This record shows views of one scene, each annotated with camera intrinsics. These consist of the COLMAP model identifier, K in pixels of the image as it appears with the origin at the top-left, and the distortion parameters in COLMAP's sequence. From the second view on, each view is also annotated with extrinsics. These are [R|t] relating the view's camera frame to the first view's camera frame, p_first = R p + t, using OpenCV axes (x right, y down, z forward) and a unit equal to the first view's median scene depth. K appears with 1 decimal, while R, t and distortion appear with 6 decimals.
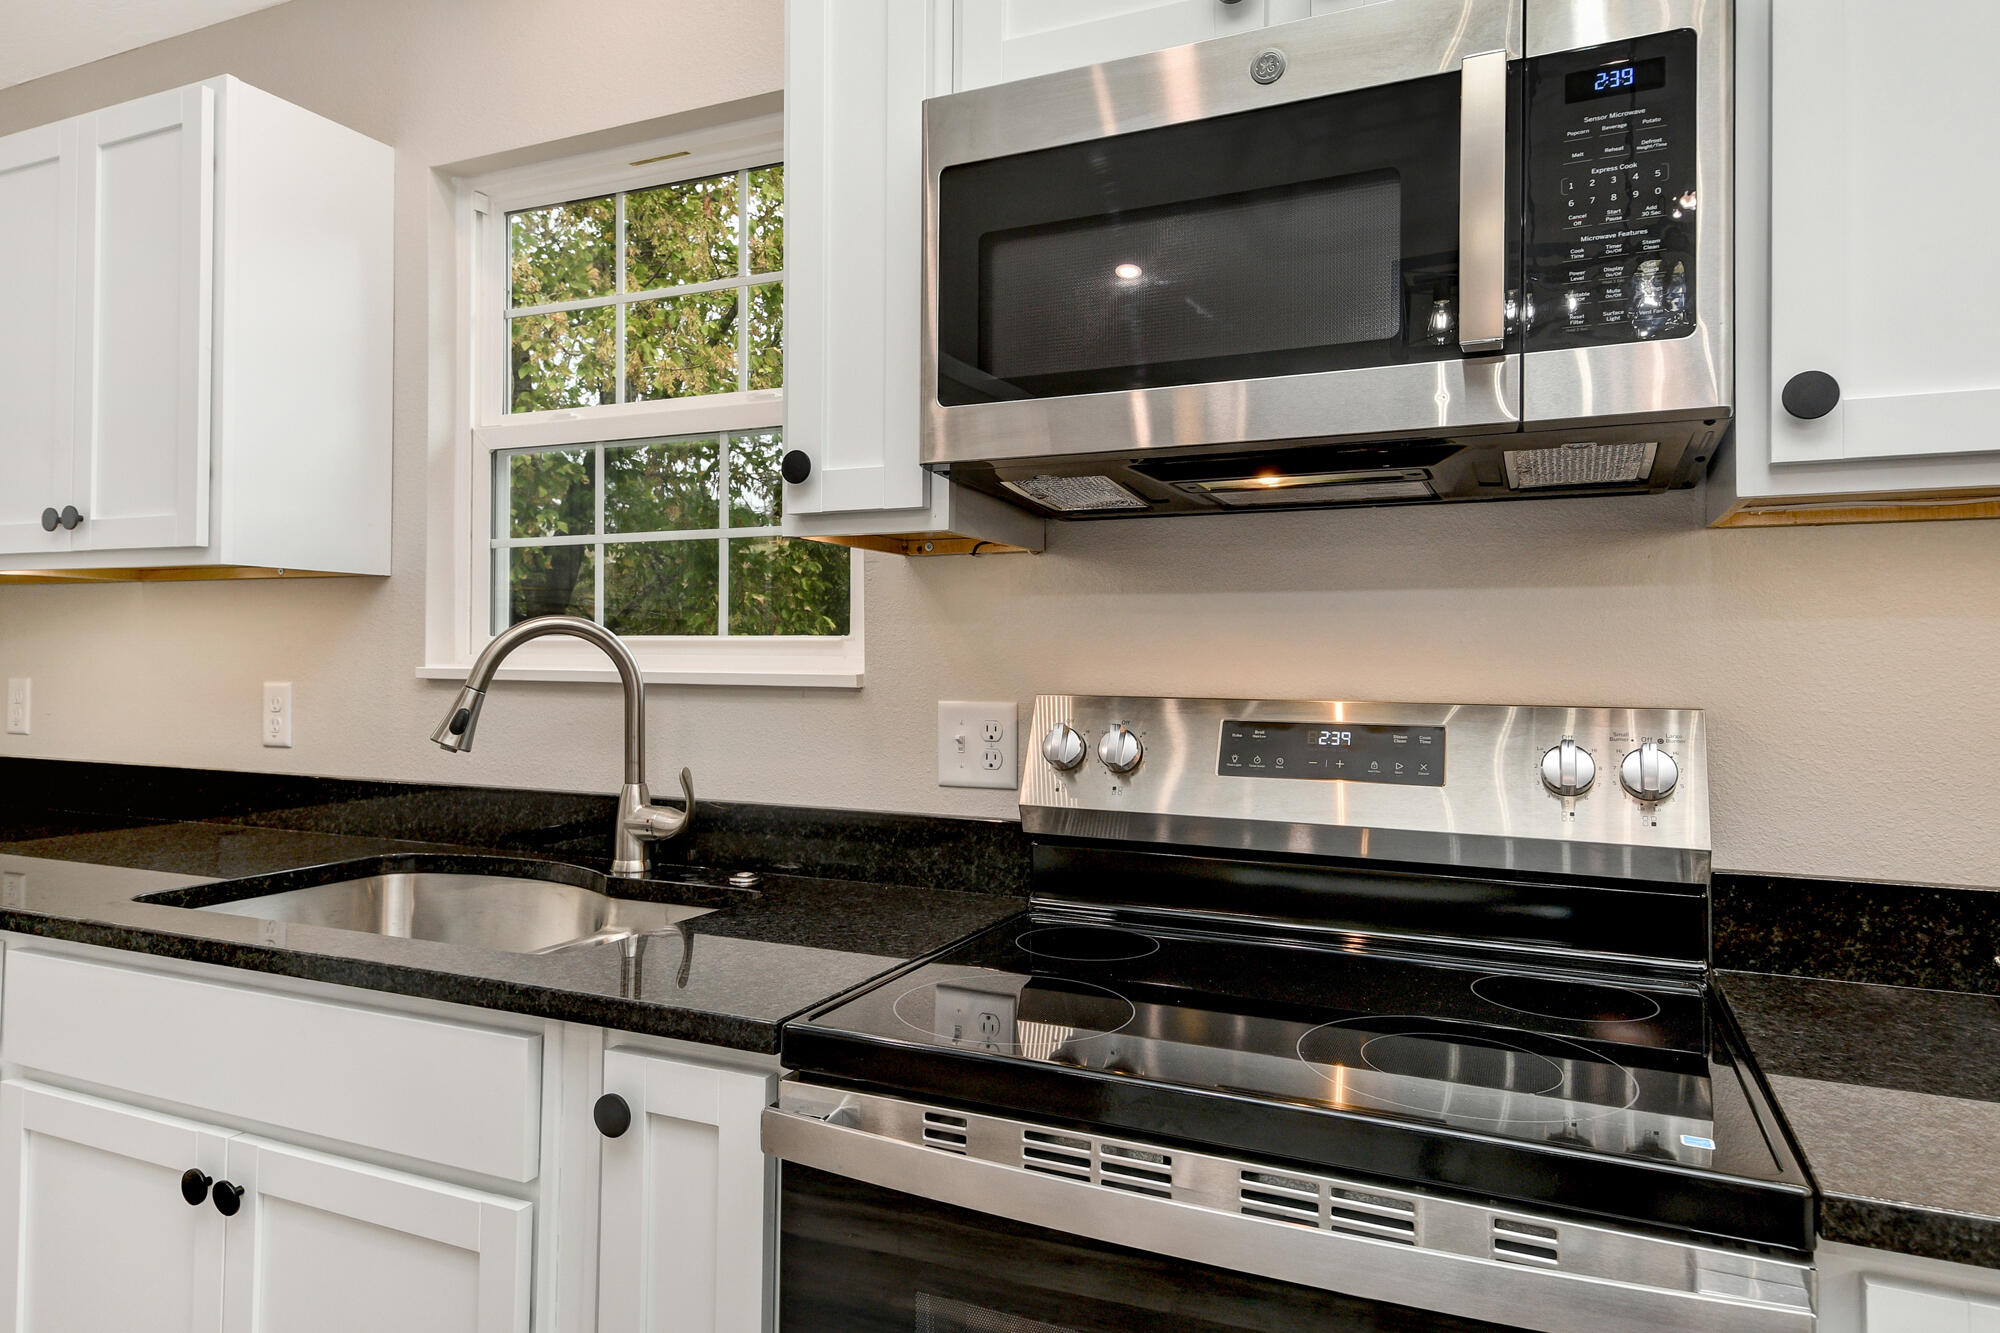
lens RADIAL K [[1205.2, 0, 1005.1], [0, 1205.2, 649.5], [0, 0, 1]] dist [0.023697, -0.001437]
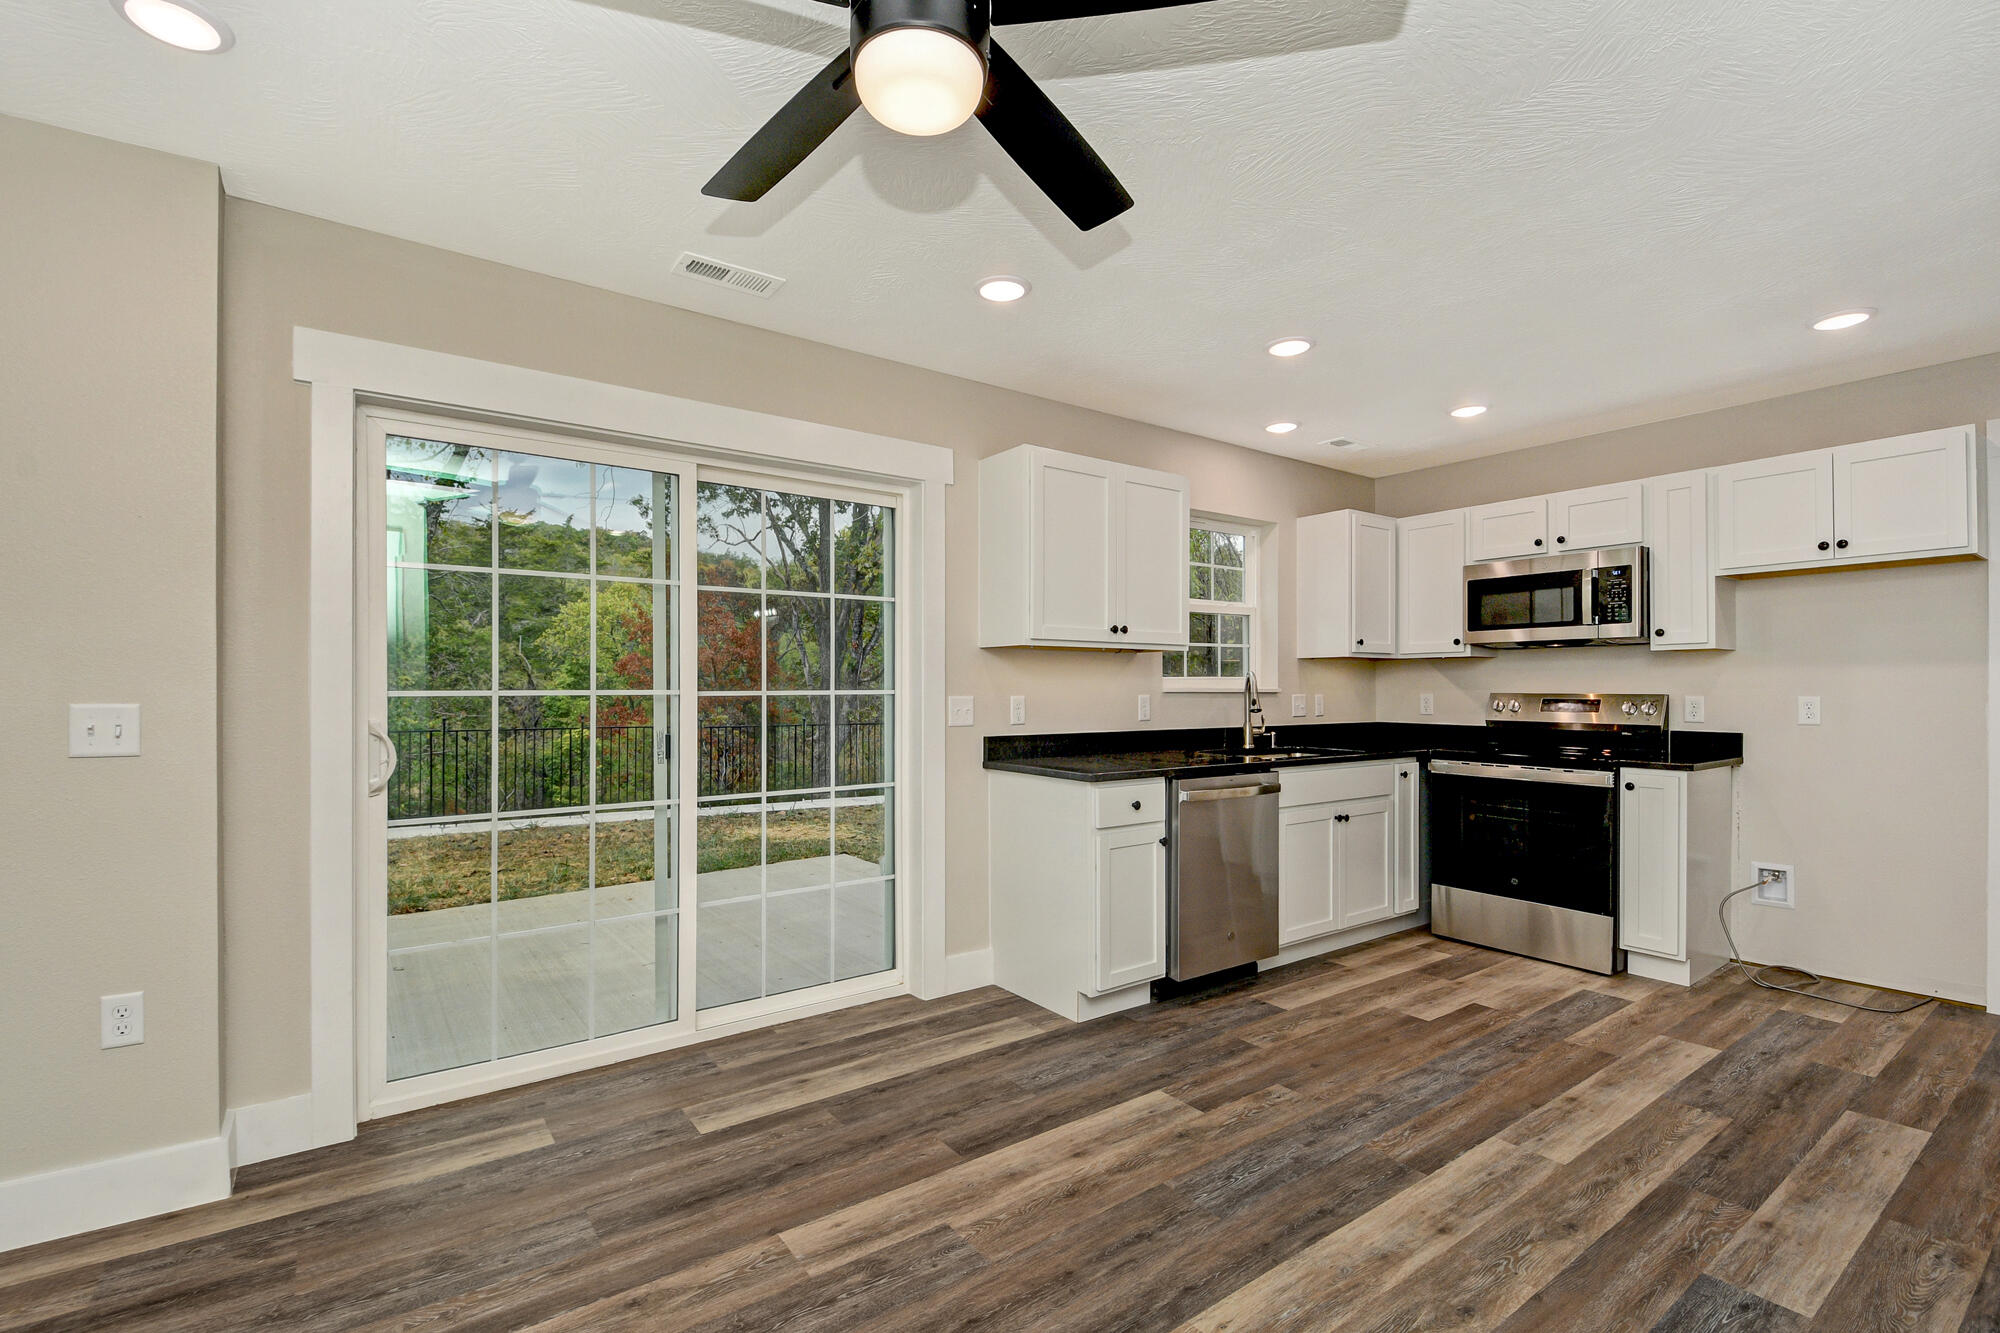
lens RADIAL K [[890.0, 0, 990.2], [0, 890.0, 689.6], [0, 0, 1]] dist [0.017108, -0.013244]
pose [[0.861499, -0.010127, -0.507659, 0.095607], [0.016769, 0.999823, 0.008512, -0.033319], [0.507483, -0.015846, 0.861516, -2.695248]]
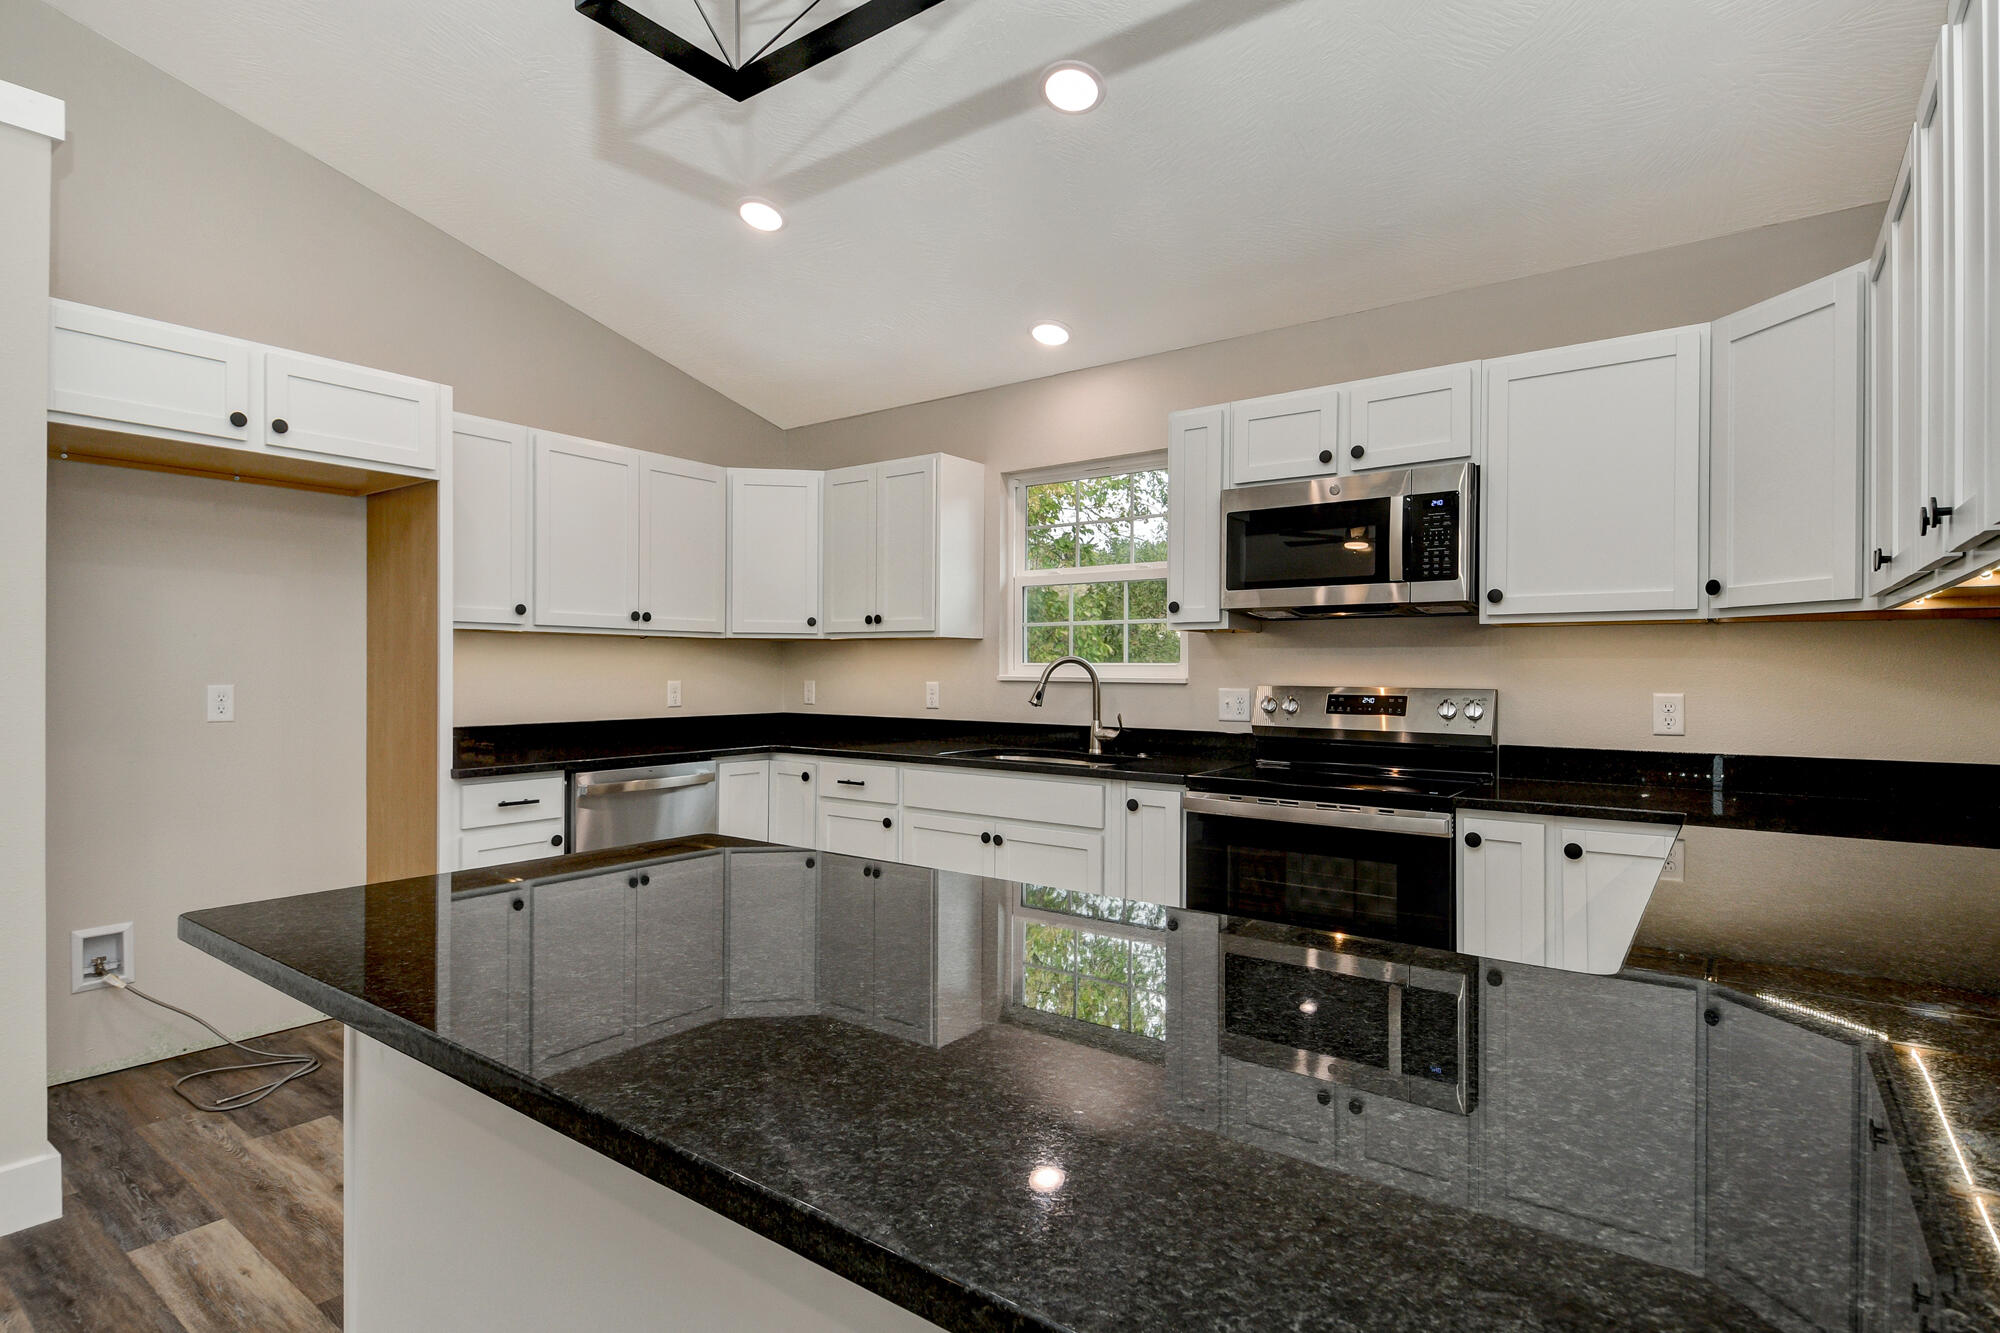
lens RADIAL K [[995.7, 0, 986.6], [0, 995.7, 683.0], [0, 0, 1]] dist [-0.001360, -0.005202]
pose [[0.975935, 0.001361, -0.218058, -0.090151], [0.003510, 0.999753, 0.021948, -0.021967], [0.218034, -0.022186, 0.975689, -1.468745]]
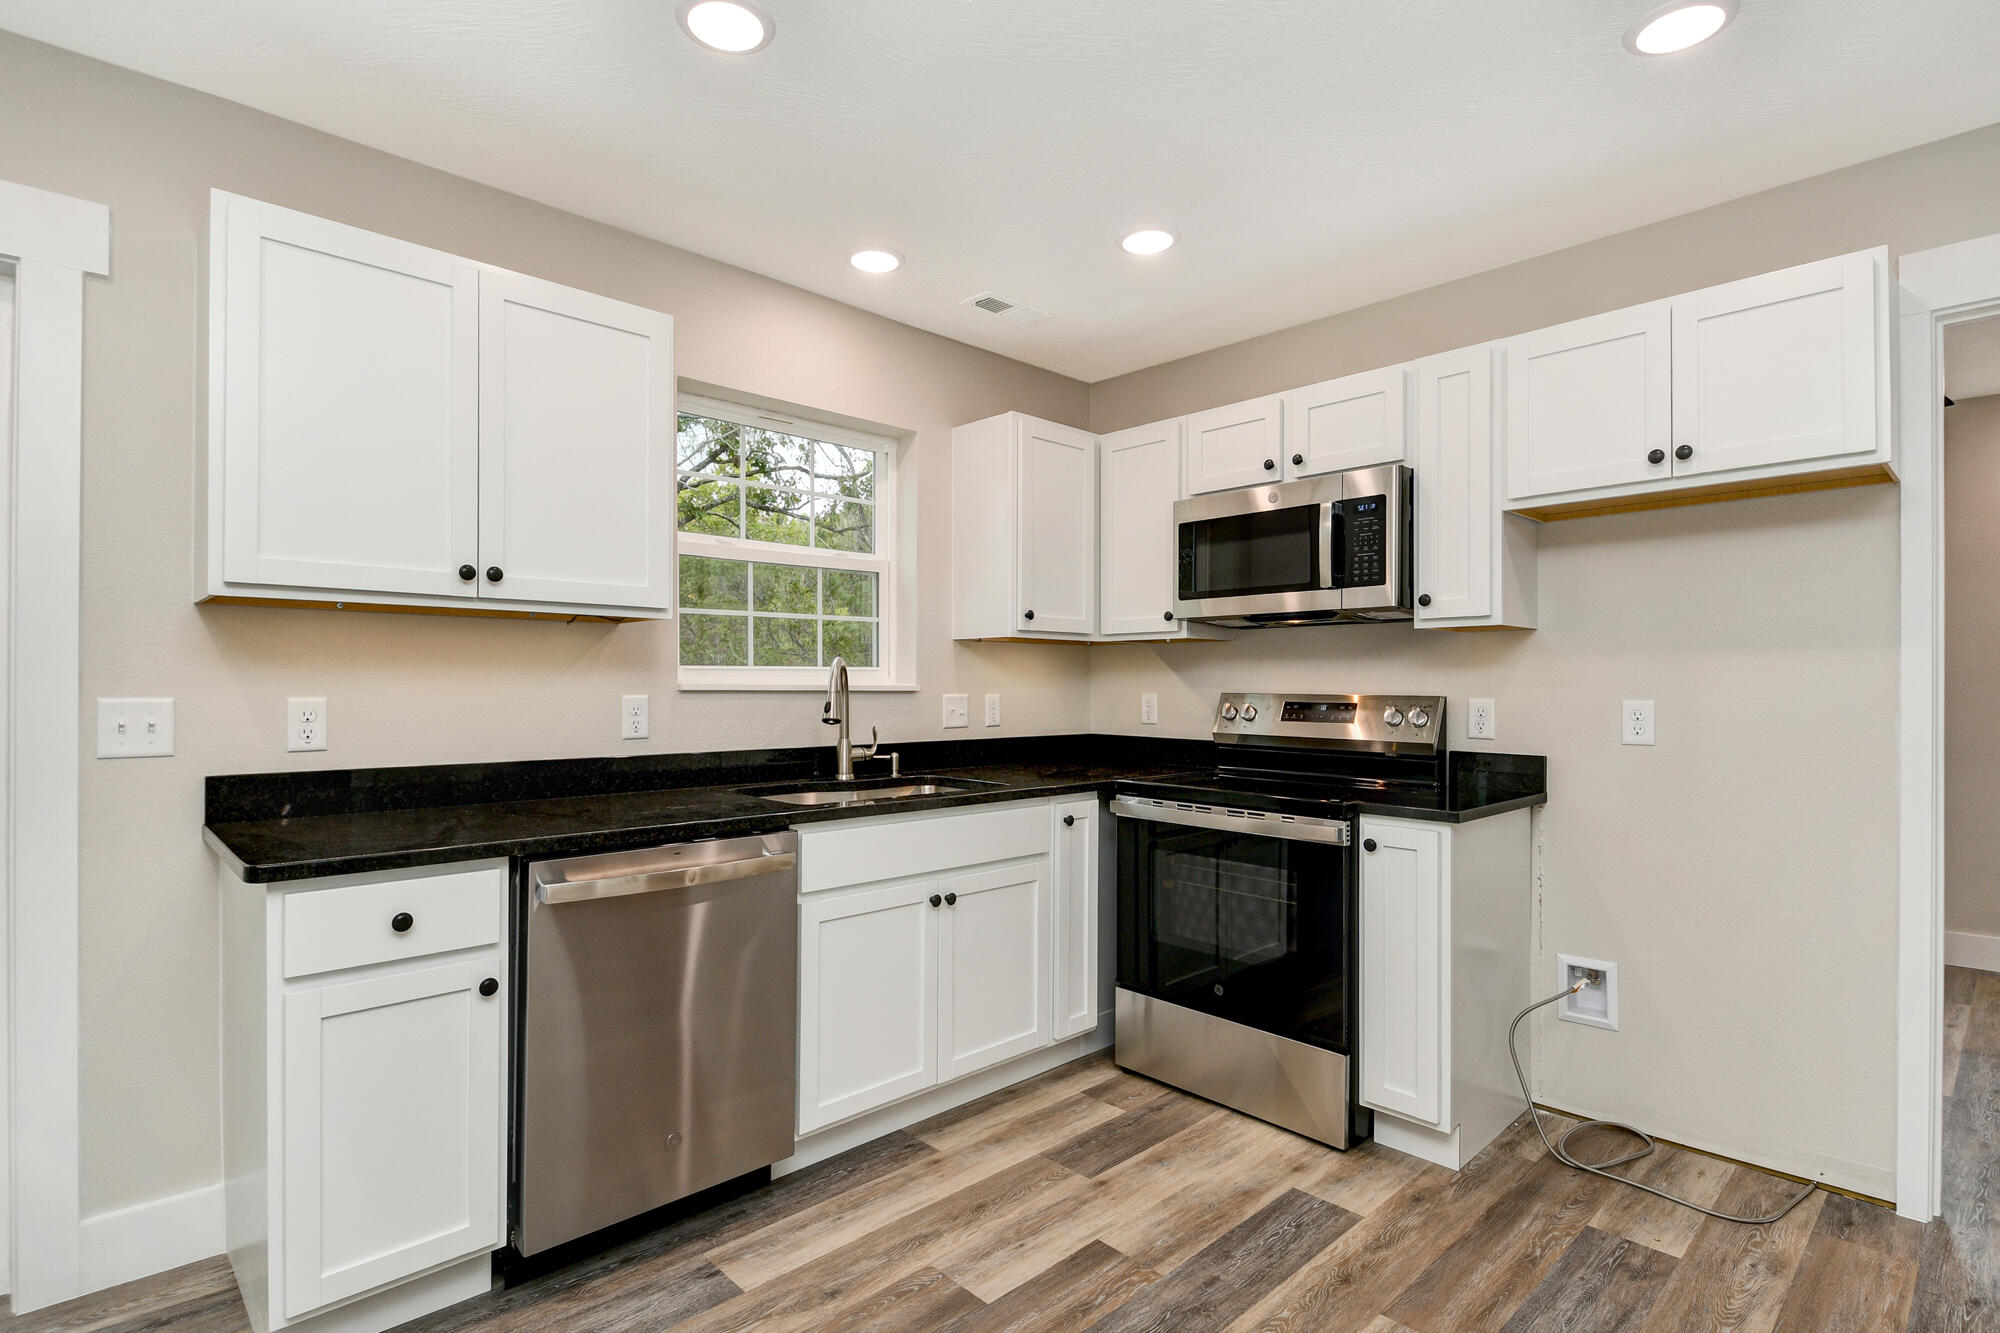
lens RADIAL K [[980.4, 0, 989.8], [0, 980.4, 683.9], [0, 0, 1]] dist [0.030850, -0.011696]
pose [[0.922929, -0.006542, -0.384913, 0.428461], [0.012099, 0.999855, 0.012016, -0.019884], [0.384779, -0.015747, 0.922874, -1.403078]]
